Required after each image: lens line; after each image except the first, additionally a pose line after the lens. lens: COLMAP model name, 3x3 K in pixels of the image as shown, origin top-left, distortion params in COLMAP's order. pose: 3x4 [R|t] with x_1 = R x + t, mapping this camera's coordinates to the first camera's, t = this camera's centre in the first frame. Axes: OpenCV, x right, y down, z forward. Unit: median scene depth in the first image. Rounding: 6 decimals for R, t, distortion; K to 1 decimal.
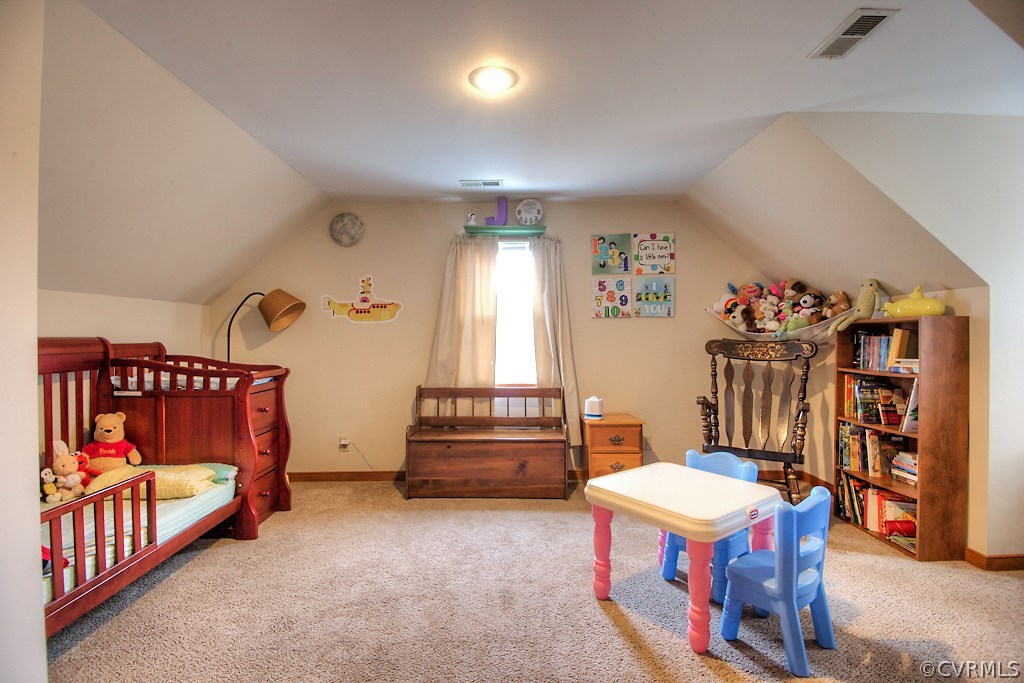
lens RADIAL K [[488.3, 0, 508.1], [0, 488.3, 339.1], [0, 0, 1]] dist [0.034954, -0.035042]
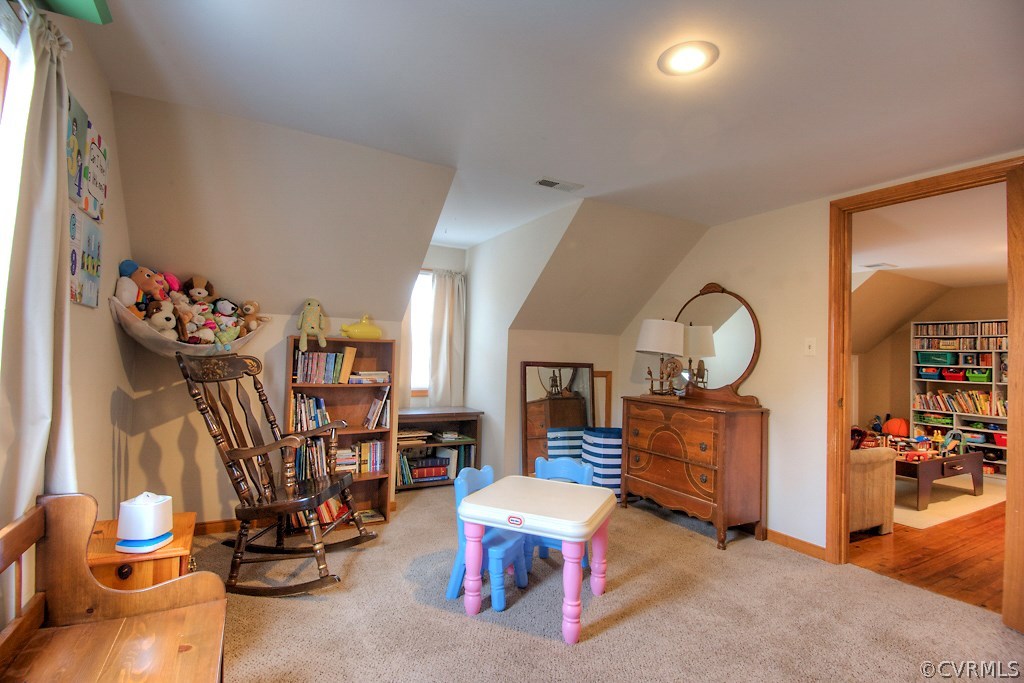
lens RADIAL K [[488.3, 0, 508.1], [0, 488.3, 339.1], [0, 0, 1]] dist [0.034954, -0.035042]
pose [[-0.472175, 0.018736, 0.881306, -0.395849], [-0.026391, 0.999025, -0.035378, -0.007440], [-0.881110, -0.039963, -0.471220, 1.077078]]
